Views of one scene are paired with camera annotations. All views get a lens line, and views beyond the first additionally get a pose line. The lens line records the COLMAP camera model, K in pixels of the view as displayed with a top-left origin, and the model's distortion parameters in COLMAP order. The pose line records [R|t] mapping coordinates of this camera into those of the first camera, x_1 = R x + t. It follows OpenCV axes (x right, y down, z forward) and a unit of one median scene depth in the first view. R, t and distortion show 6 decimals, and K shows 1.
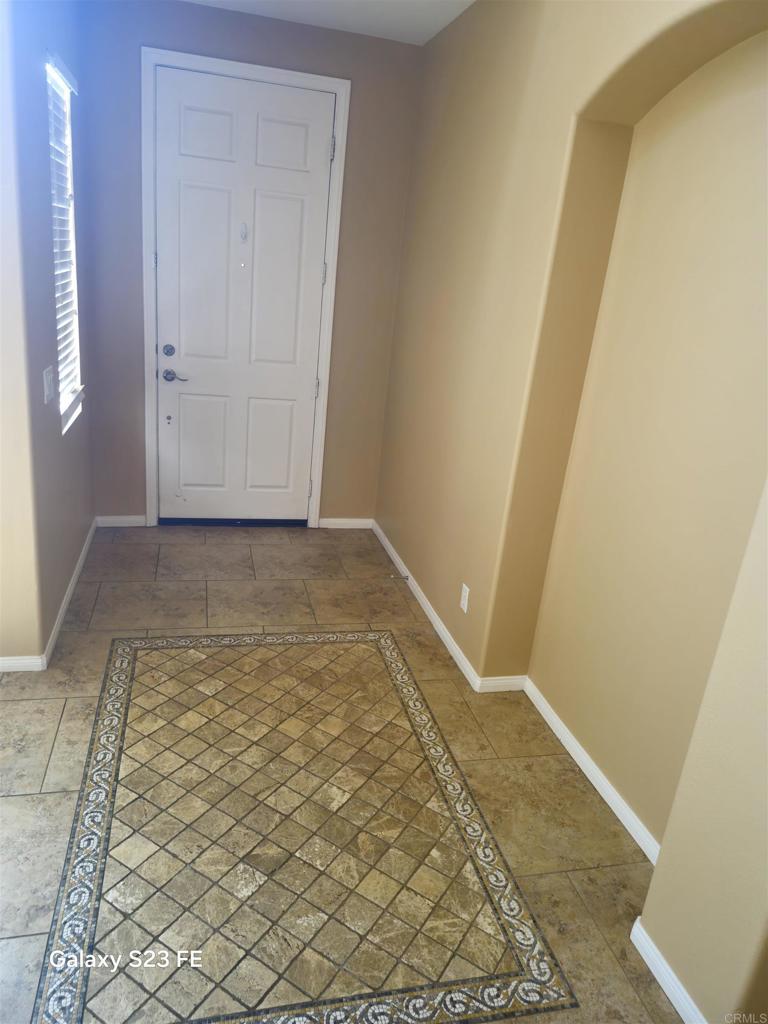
lens RADIAL K [[710.1, 0, 363.4], [0, 710.1, 517.4], [0, 0, 1]] dist [0.035165, -0.037617]
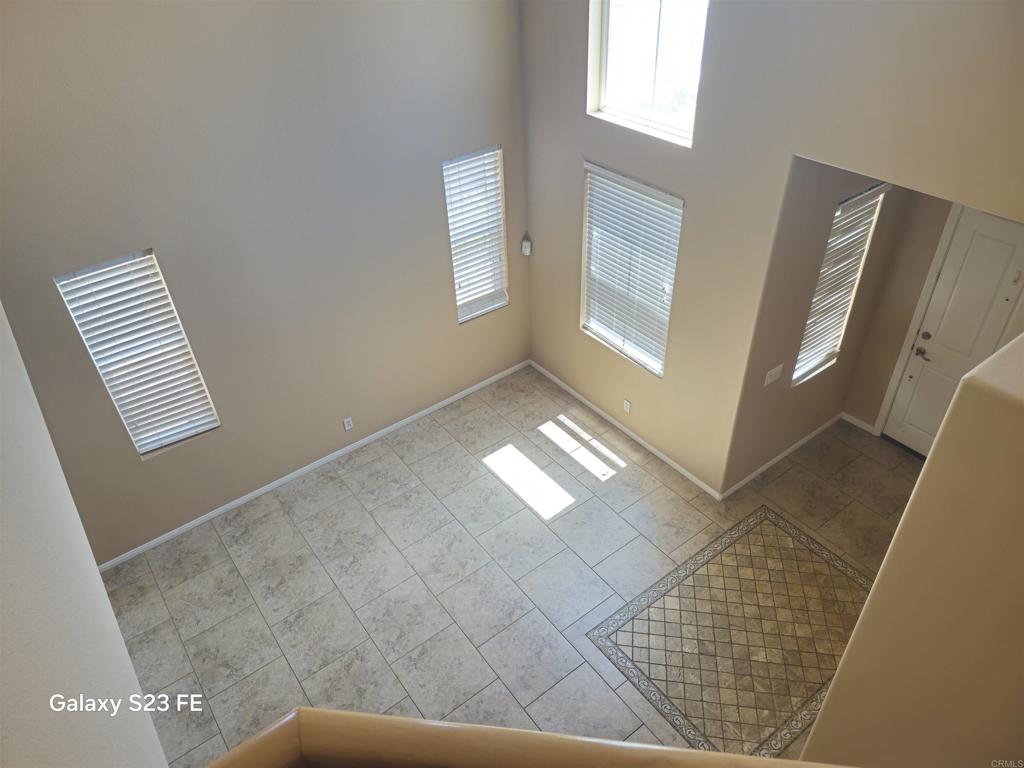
lens RADIAL K [[710.1, 0, 503.2], [0, 710.1, 369.0], [0, 0, 1]] dist [0.035165, -0.037617]
pose [[0.390079, 0.454742, -0.800655, 0.836321], [-0.218235, 0.890422, 0.399402, -0.875206], [0.894546, 0.018933, 0.446575, -0.489206]]
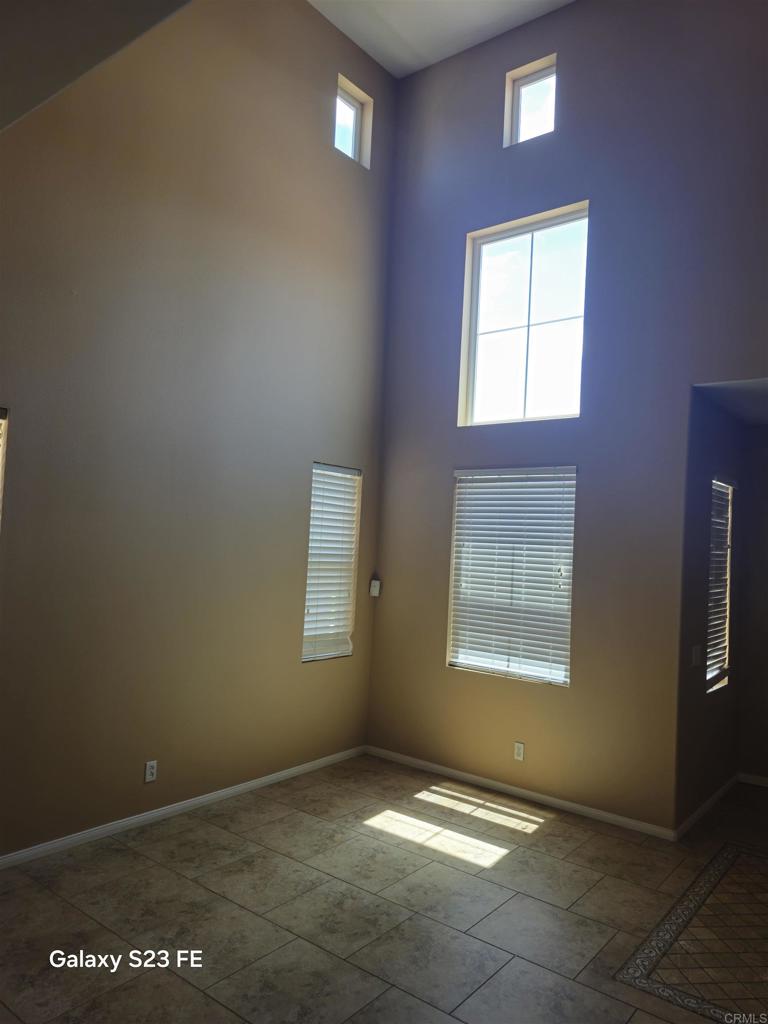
lens RADIAL K [[710.1, 0, 386.8], [0, 710.1, 491.0], [0, 0, 1]] dist [0.035165, -0.037617]
pose [[0.630692, -0.119306, -0.766807, 0.472379], [-0.246839, 0.905952, -0.343978, 0.239583], [0.735730, 0.406222, 0.541928, -0.643773]]
